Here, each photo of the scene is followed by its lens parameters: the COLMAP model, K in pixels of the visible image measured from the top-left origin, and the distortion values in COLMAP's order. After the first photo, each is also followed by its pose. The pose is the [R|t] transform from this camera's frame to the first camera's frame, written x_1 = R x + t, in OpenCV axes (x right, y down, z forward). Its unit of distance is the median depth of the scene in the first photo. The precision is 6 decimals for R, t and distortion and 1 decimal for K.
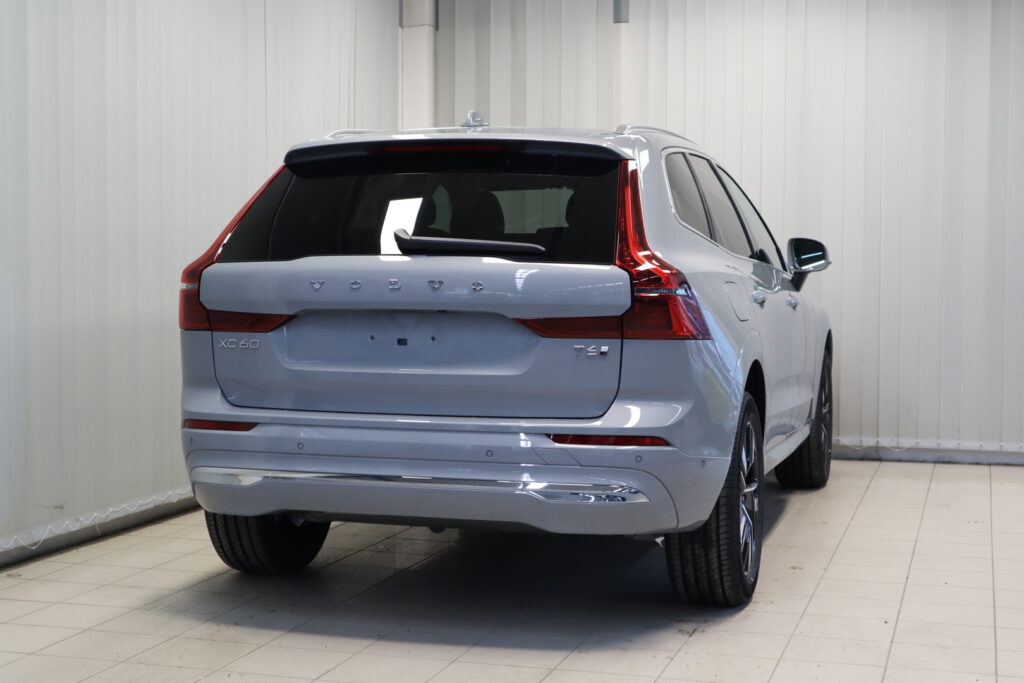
lens RADIAL K [[1676.4, 0, 518.8], [0, 1676.4, 338.5], [0, 0, 1]] dist [0.220662, 0.000000]
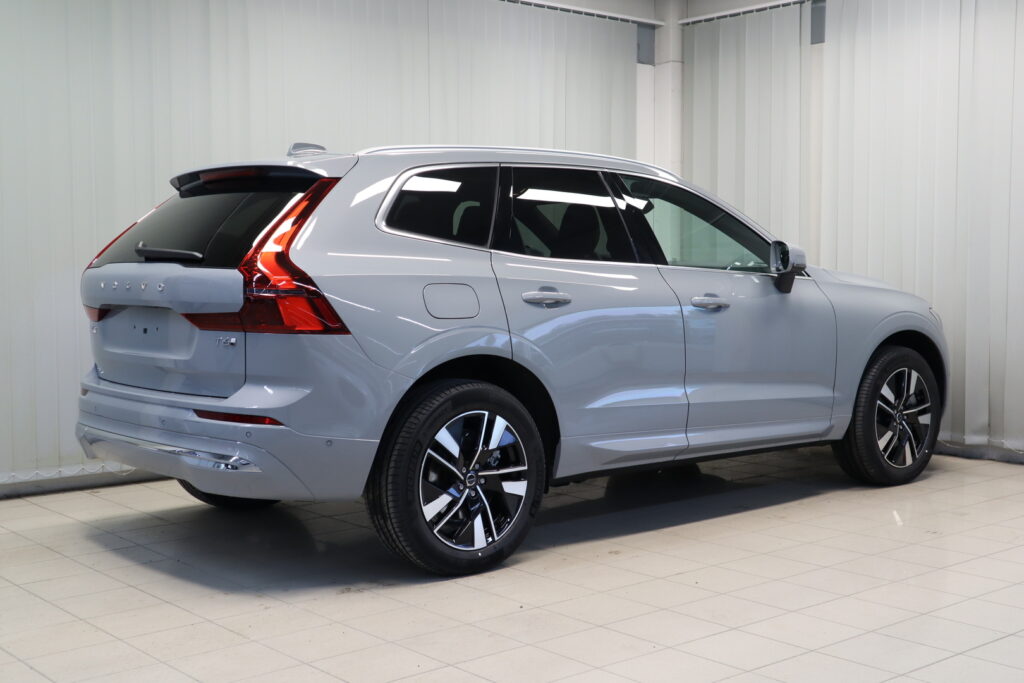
lens RADIAL K [[1335.1, 0, 511.8], [0, 1335.1, 331.2], [0, 0, 1]] dist [0.024738, 0.000000]
pose [[0.835327, 0.014278, -0.549567, 0.683327], [-0.010518, 0.999895, 0.009991, -0.010781], [0.549652, -0.002565, 0.835390, 0.301537]]
